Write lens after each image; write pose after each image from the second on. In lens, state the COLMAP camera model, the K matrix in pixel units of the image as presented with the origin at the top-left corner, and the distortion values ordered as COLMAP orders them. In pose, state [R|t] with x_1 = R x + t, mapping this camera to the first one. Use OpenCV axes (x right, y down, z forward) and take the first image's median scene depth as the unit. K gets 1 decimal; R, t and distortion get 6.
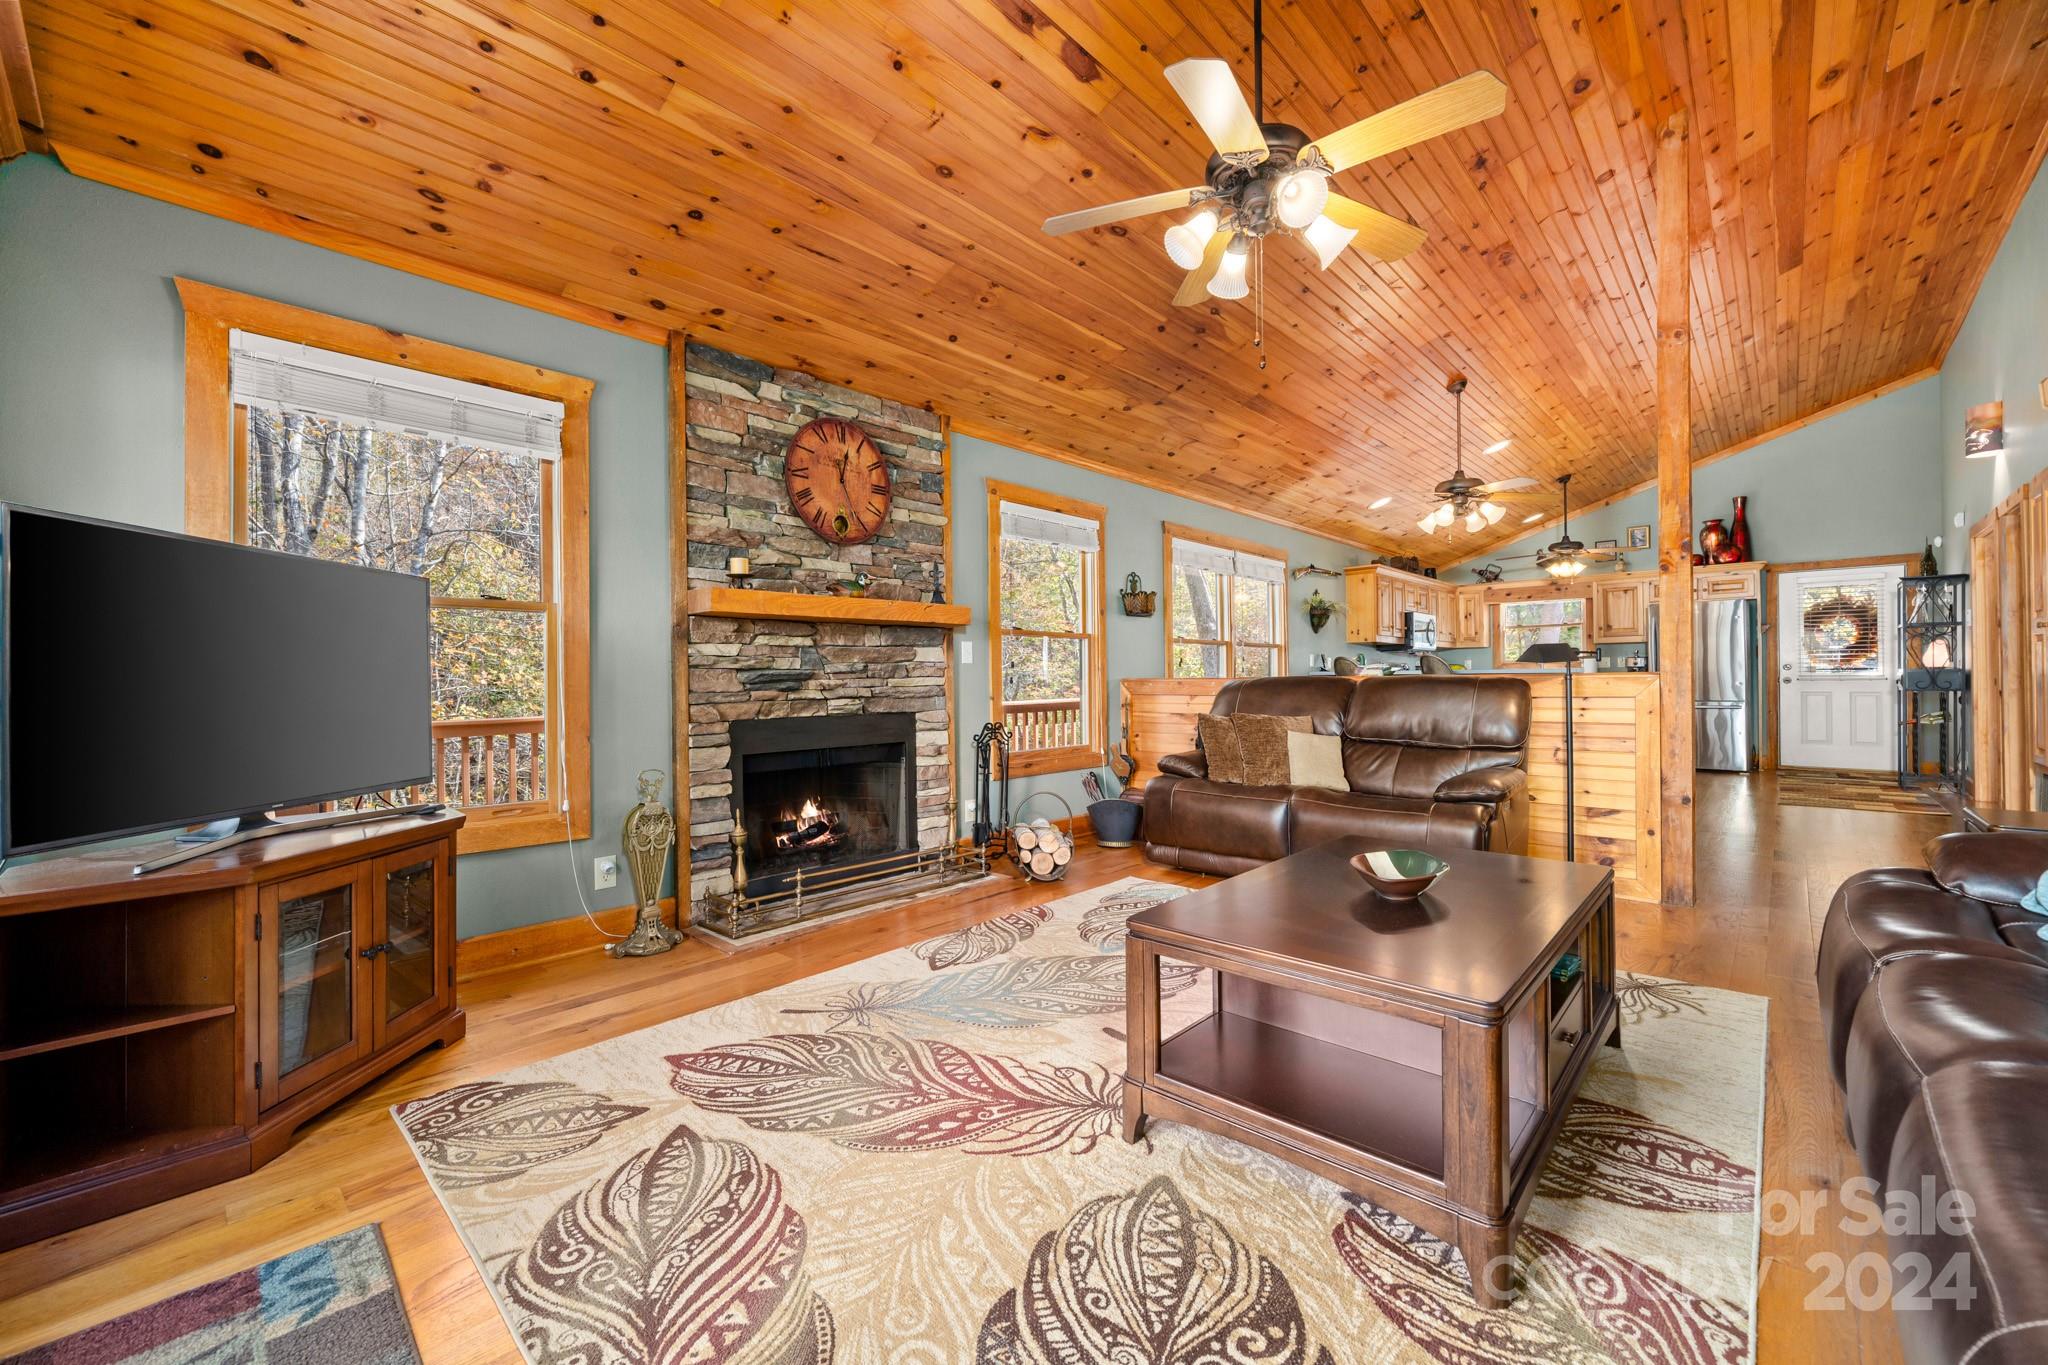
lens RADIAL K [[820.3, 0, 1015.1], [0, 820.3, 679.6], [0, 0, 1]] dist [-0.002636, 0.000148]
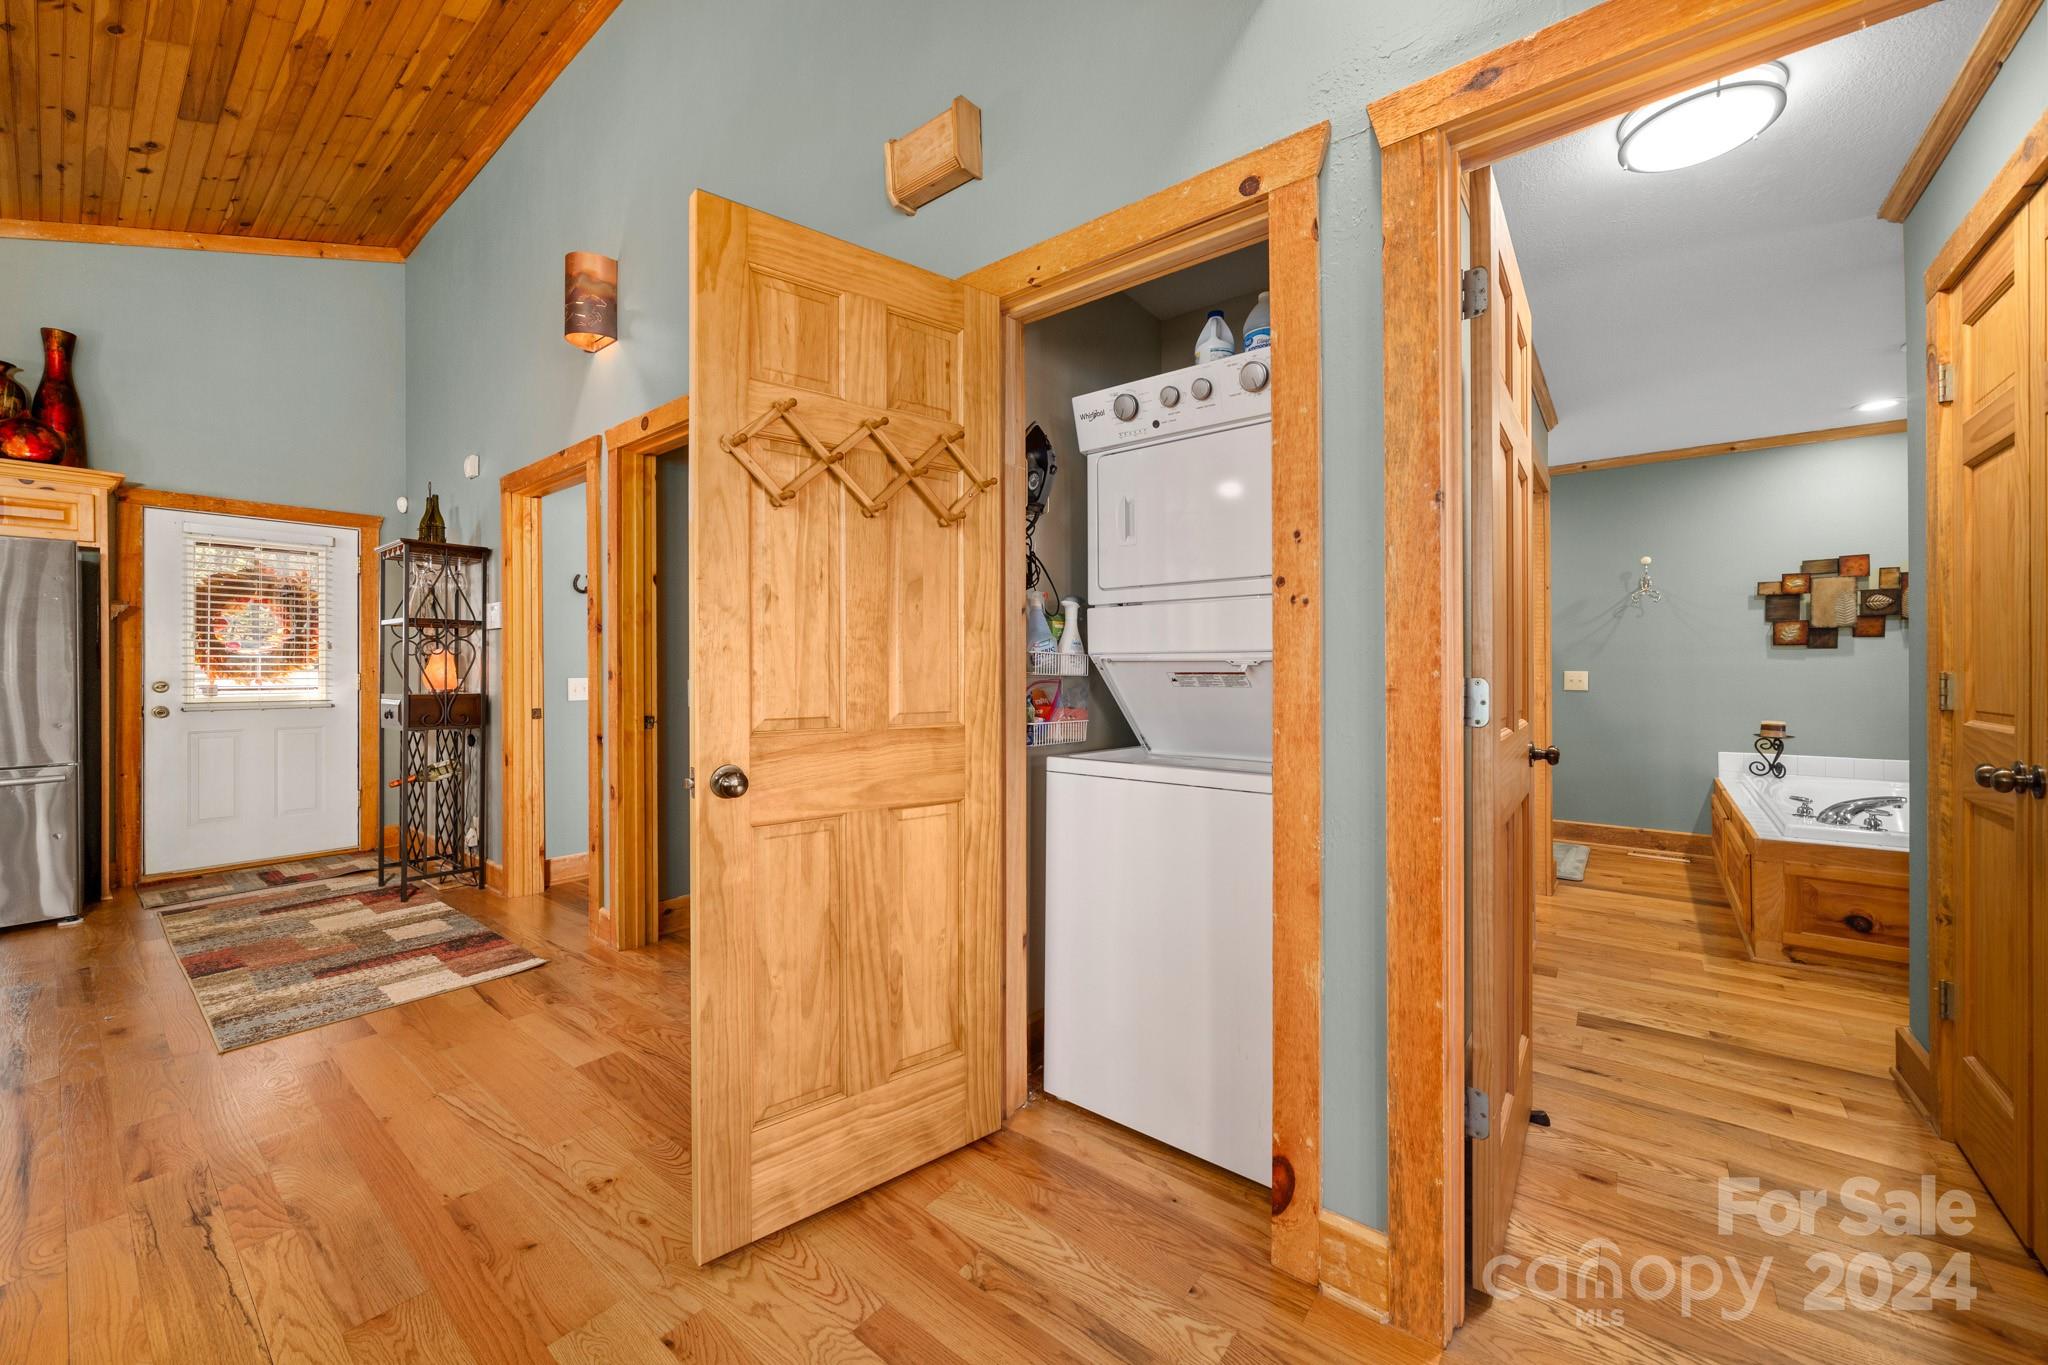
lens RADIAL K [[769.4, 0, 1022.8], [0, 769.4, 670.8], [0, 0, 1]] dist [-0.001483, 0.000091]
pose [[-0.089043, 0.009894, 0.995979, 0.838878], [0.003425, 0.999948, -0.009627, -0.039904], [-0.996022, 0.002554, -0.089072, 1.028747]]
